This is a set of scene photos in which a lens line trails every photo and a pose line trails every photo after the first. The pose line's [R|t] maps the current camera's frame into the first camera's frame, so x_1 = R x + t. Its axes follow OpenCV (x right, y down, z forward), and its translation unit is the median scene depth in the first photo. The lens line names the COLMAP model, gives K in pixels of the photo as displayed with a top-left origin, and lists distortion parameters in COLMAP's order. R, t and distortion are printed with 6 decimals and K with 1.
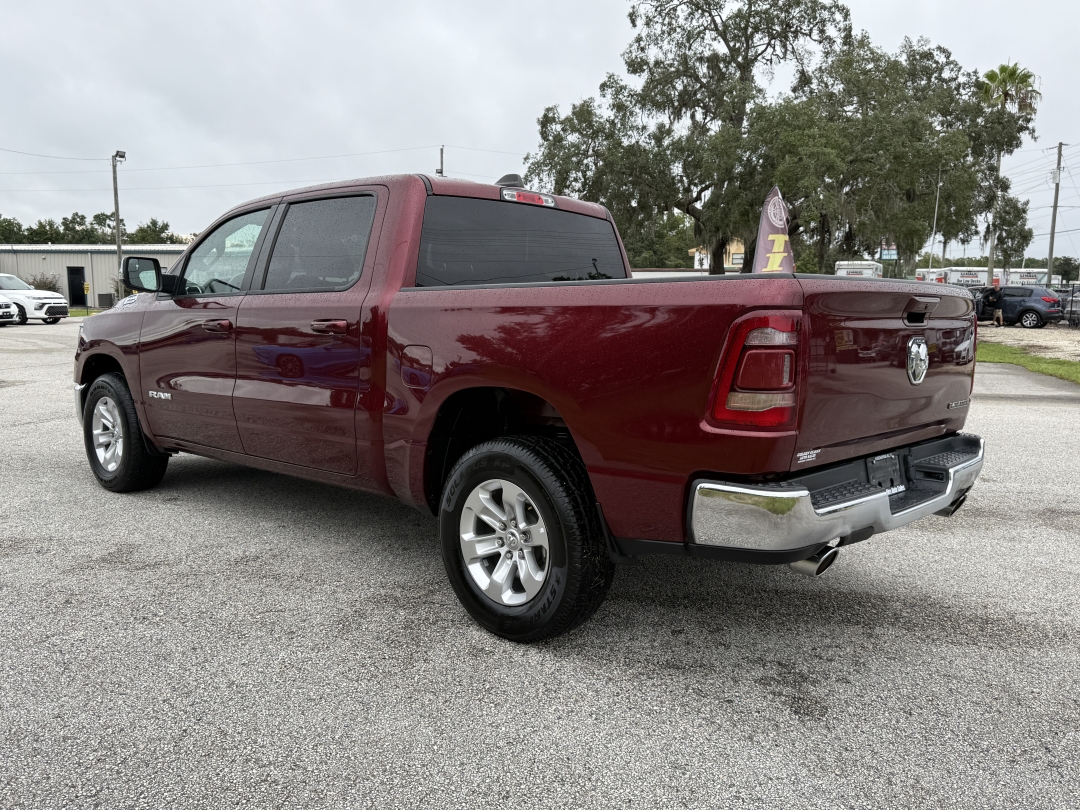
lens RADIAL K [[892.5, 0, 539.9], [0, 892.5, 406.0], [0, 0, 1]] dist [0.060442, -0.053167]
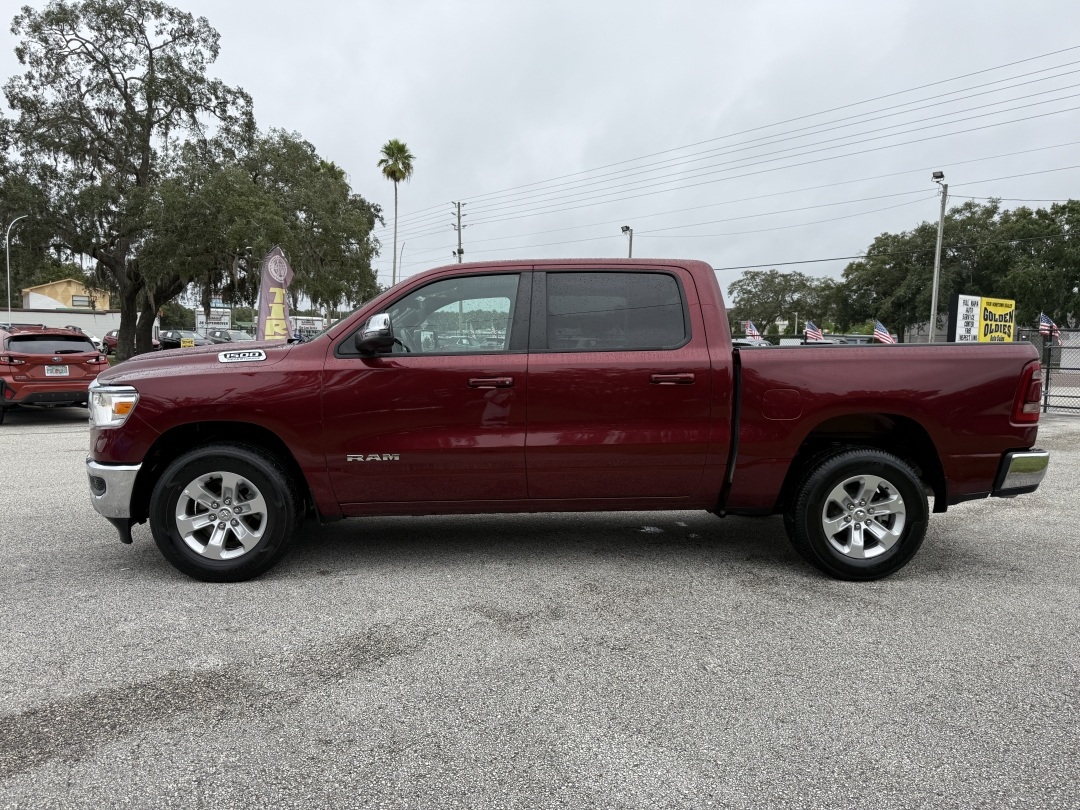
lens RADIAL K [[775.3, 0, 540.7], [0, 775.3, 404.7], [0, 0, 1]] dist [0.014182, -0.002357]
pose [[0.707033, -0.059424, 0.704679, -0.121663], [0.085102, 0.996371, -0.001364, -0.007277], [-0.702041, 0.060934, 0.709525, 0.040099]]
